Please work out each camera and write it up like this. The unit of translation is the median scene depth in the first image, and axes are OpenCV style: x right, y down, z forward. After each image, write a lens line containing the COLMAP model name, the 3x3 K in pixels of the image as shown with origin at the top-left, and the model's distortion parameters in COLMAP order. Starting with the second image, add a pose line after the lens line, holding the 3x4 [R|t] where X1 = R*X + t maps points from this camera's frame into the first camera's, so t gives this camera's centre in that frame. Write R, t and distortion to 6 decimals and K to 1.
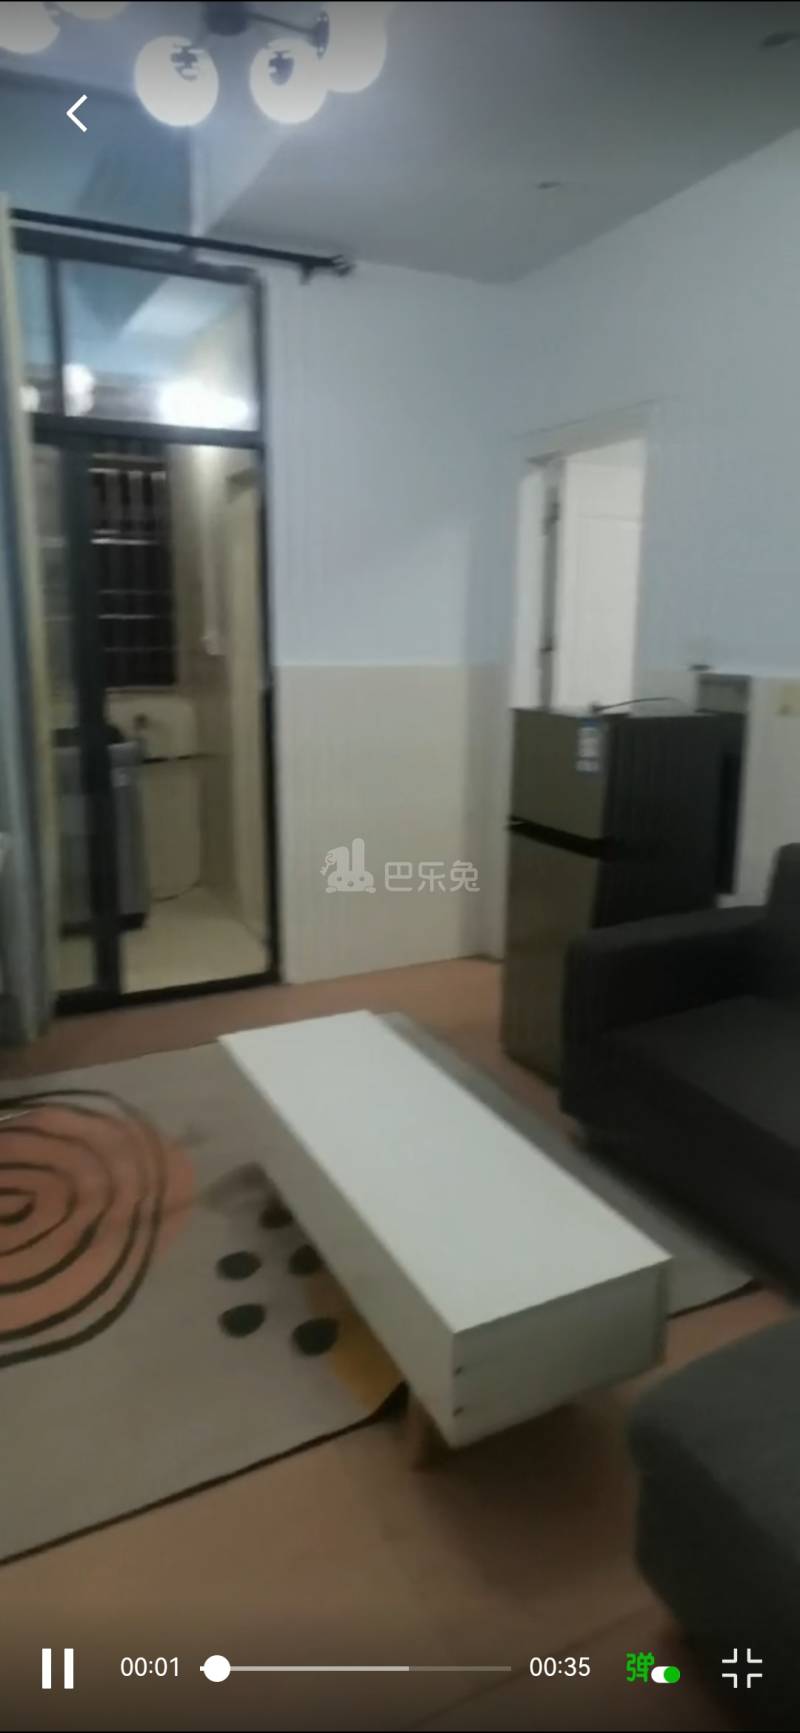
lens RADIAL K [[1013.3, 0, 400.0], [0, 1013.3, 866.5], [0, 0, 1]] dist [0.000399, 0.000083]
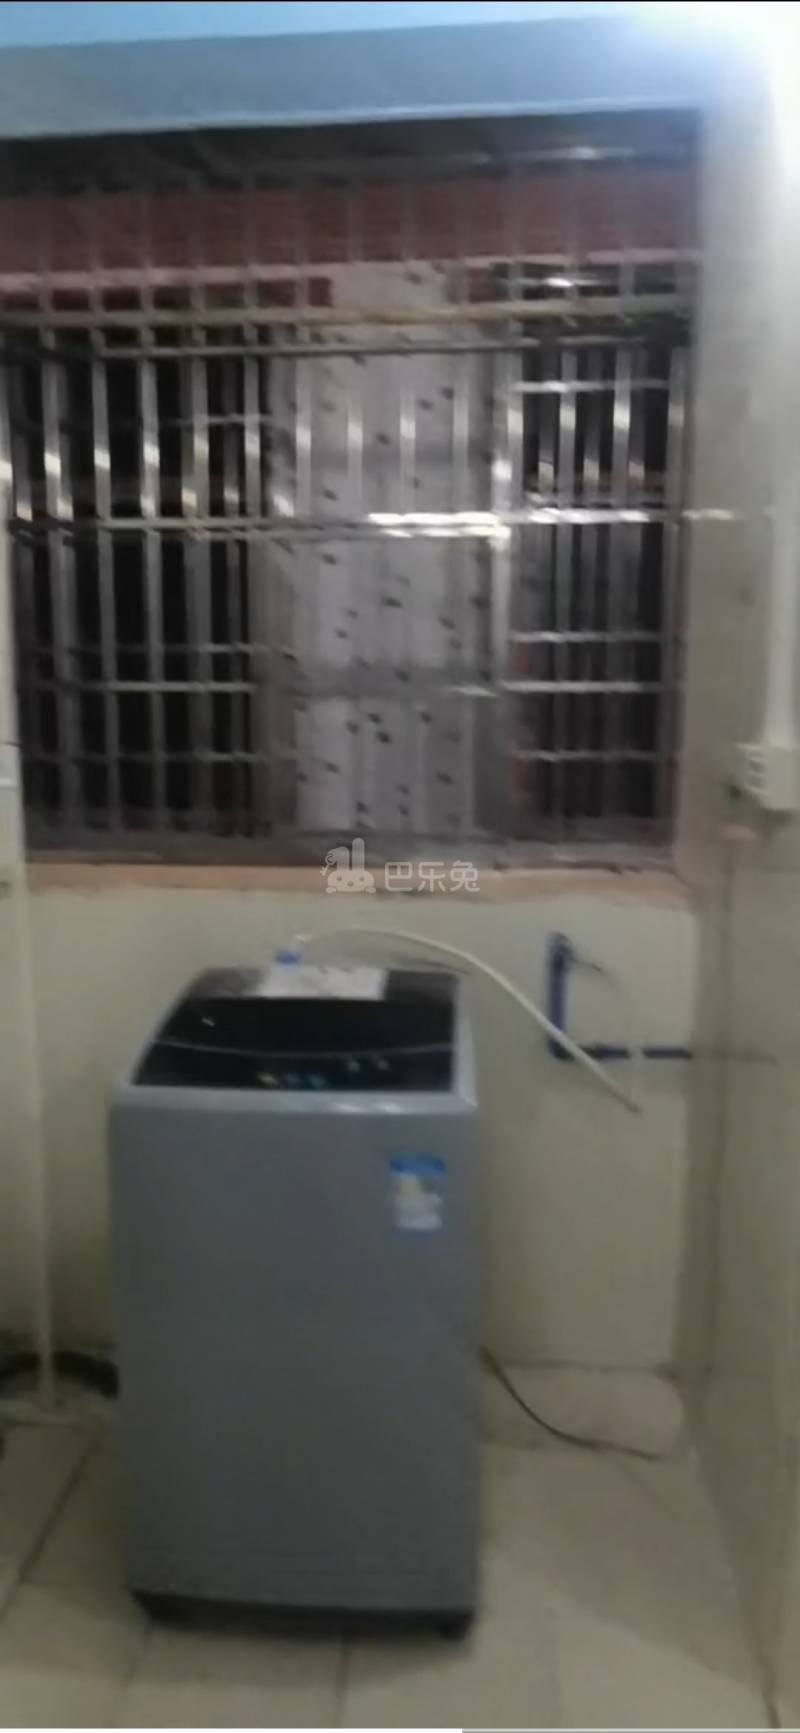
lens RADIAL K [[1013.3, 0, 400.0], [0, 1013.3, 866.5], [0, 0, 1]] dist [0.000399, 0.000083]
pose [[0.865244, 0.078079, -0.495233, -0.107831], [-0.114253, 0.992515, -0.043135, -0.137264], [0.488158, 0.093904, 0.867689, 0.571502]]
